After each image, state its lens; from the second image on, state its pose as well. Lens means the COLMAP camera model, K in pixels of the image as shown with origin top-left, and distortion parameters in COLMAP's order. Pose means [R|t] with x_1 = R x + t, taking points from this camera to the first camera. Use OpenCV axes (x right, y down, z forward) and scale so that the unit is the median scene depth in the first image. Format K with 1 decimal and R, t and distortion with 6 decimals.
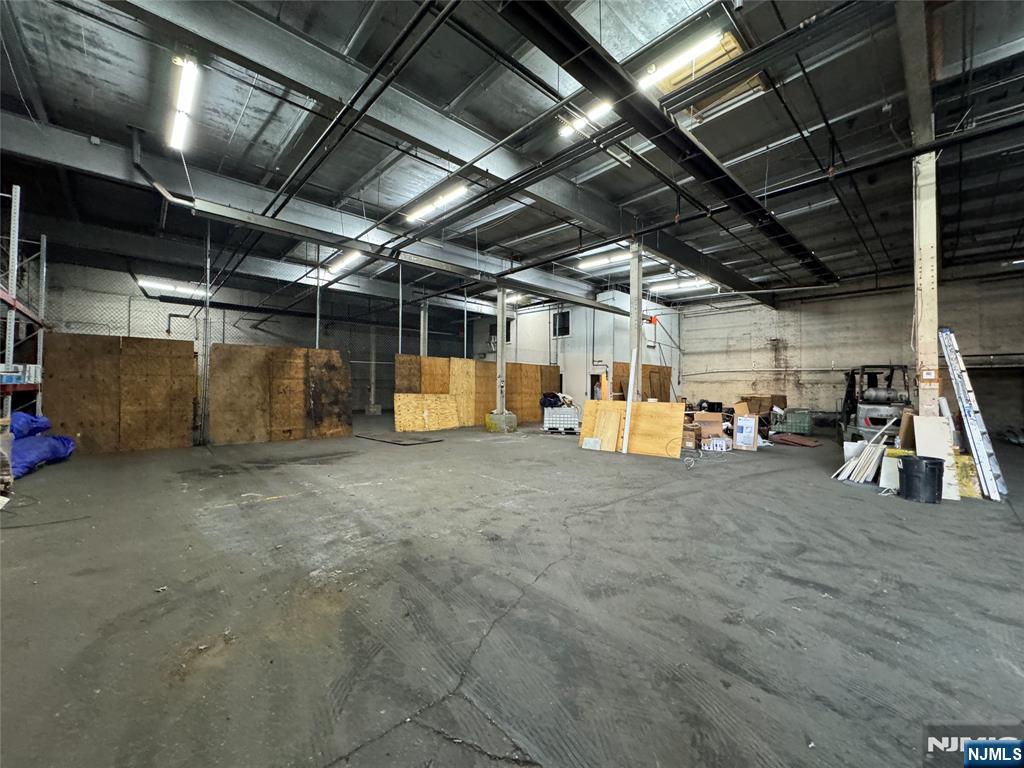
lens RADIAL K [[408.3, 0, 513.5], [0, 408.3, 381.4], [0, 0, 1]] dist [-0.000593, 0.000002]
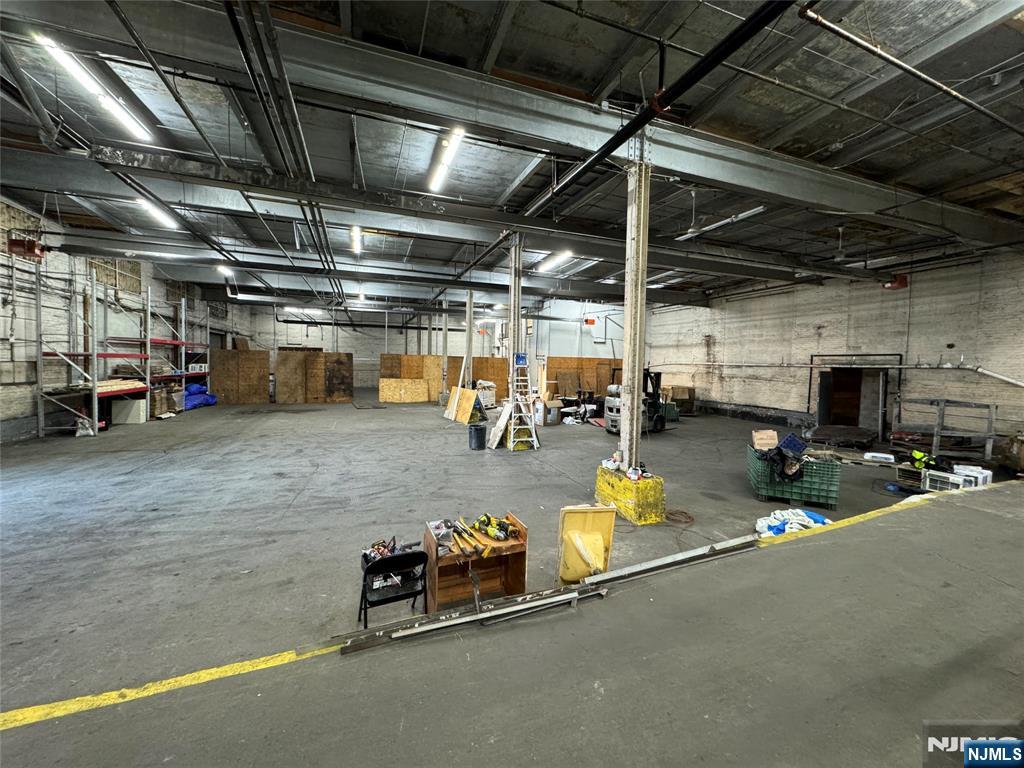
lens RADIAL K [[408.3, 0, 514.8], [0, 408.3, 381.4], [0, 0, 1]] dist [-0.000593, 0.000002]
pose [[0.921083, 0.028387, -0.388330, 0.660364], [-0.008228, 0.998535, 0.053479, -0.038896], [0.389280, -0.046063, 0.919967, -0.225225]]
